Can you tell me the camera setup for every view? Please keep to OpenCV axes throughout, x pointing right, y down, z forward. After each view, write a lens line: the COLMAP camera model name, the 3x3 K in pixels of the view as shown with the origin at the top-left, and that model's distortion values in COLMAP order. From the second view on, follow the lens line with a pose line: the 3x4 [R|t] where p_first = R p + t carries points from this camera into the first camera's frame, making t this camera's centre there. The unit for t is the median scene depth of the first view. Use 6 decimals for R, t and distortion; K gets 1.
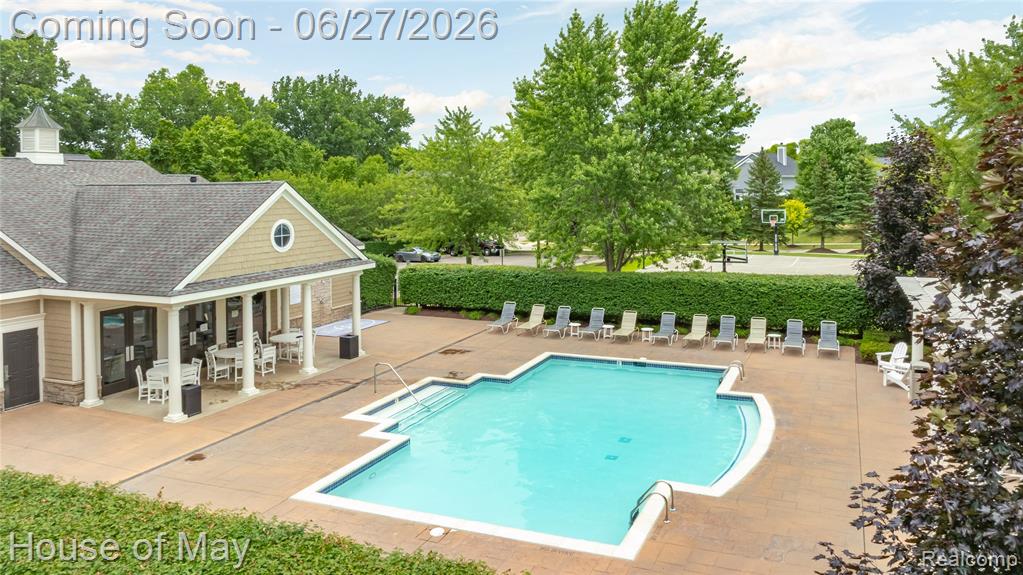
lens RADIAL K [[790.6, 0, 507.3], [0, 790.6, 286.7], [0, 0, 1]] dist [-0.000149, 0.000459]
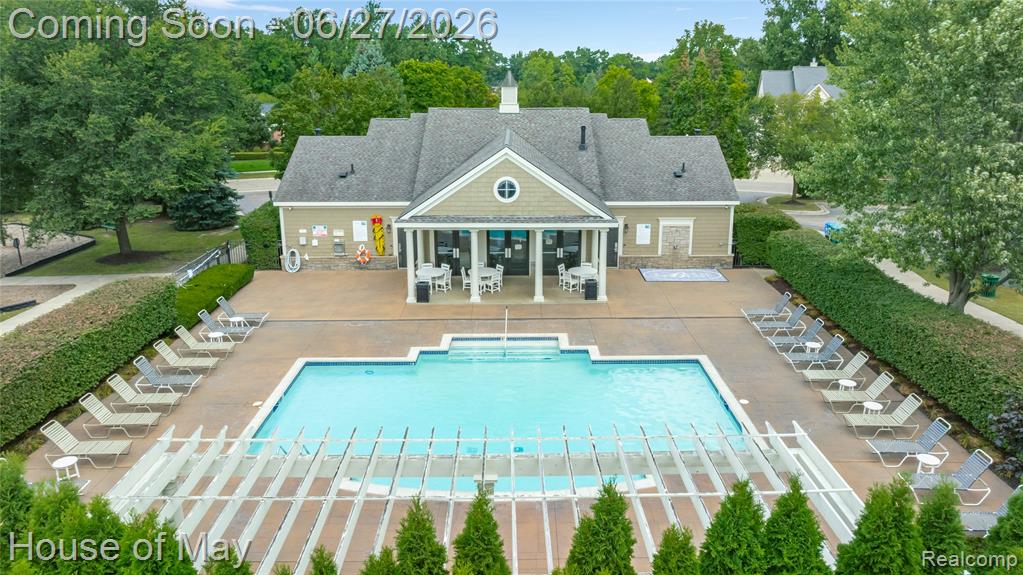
lens RADIAL K [[751.5, 0, 513.1], [0, 751.5, 289.2], [0, 0, 1]] dist [0.000371, -0.002202]
pose [[0.405689, 0.263218, -0.875290, 0.817033], [-0.120848, 0.964676, 0.234086, -0.193645], [0.905987, 0.010811, 0.423168, 0.495584]]
